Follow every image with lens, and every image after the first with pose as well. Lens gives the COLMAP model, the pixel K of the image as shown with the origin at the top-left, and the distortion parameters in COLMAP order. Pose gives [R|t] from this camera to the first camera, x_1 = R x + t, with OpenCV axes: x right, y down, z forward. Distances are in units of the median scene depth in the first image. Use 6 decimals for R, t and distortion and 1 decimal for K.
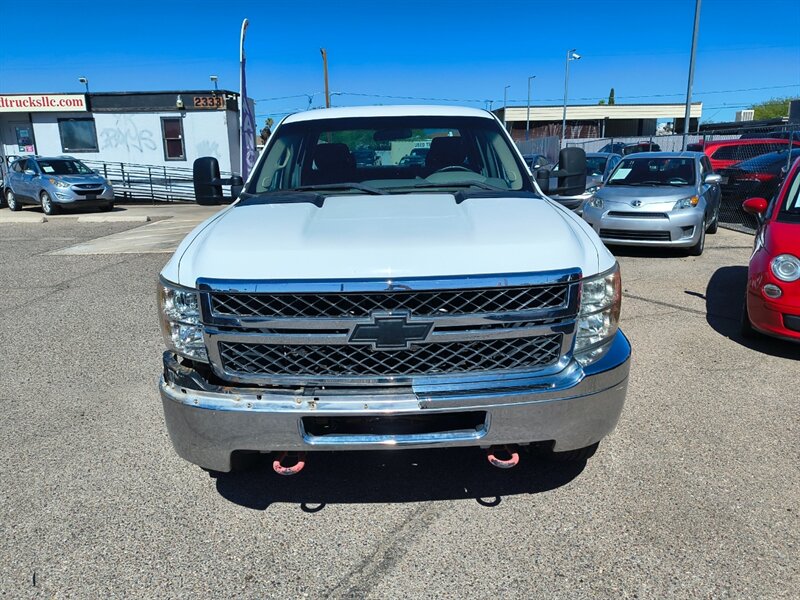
lens RADIAL K [[610.8, 0, 402.7], [0, 610.8, 296.8], [0, 0, 1]] dist [0.100086, -0.151127]
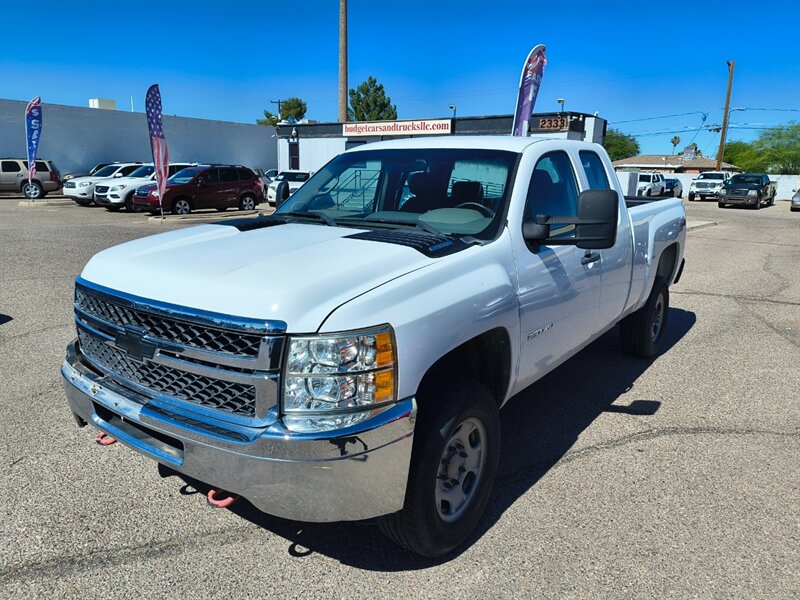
lens RADIAL K [[610.8, 0, 402.7], [0, 610.8, 296.8], [0, 0, 1]] dist [0.100086, -0.151127]
pose [[0.773151, 0.162660, -0.613009, 0.172106], [-0.178448, 0.983296, 0.035849, -0.025829], [0.608600, 0.081673, 0.789262, 0.067111]]
